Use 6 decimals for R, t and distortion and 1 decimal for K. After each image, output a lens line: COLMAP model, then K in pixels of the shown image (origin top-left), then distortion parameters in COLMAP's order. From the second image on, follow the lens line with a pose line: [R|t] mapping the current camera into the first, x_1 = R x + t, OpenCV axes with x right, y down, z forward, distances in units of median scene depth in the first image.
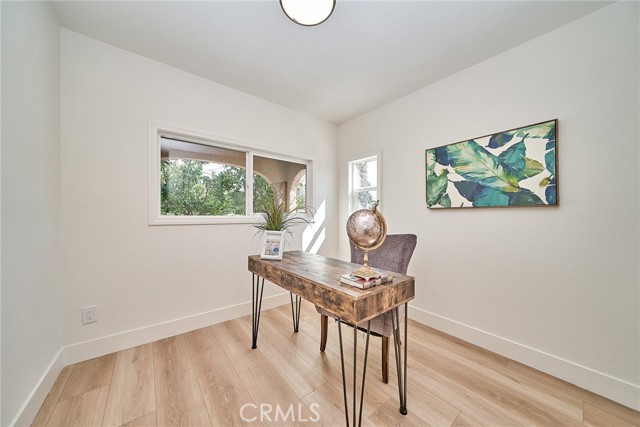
lens RADIAL K [[217.4, 0, 313.5], [0, 217.4, 214.6], [0, 0, 1]] dist [-0.002243, -0.000284]
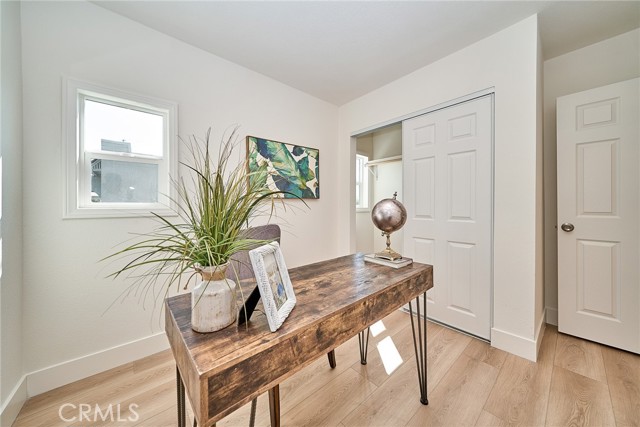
lens RADIAL K [[217.4, 0, 325.1], [0, 217.4, 204.1], [0, 0, 1]] dist [-0.002243, -0.000284]
pose [[-0.048187, 0.001434, 0.998837, -0.533454], [0.003593, 0.999993, -0.001262, 0.004004], [-0.998832, 0.003528, -0.048192, 0.844599]]
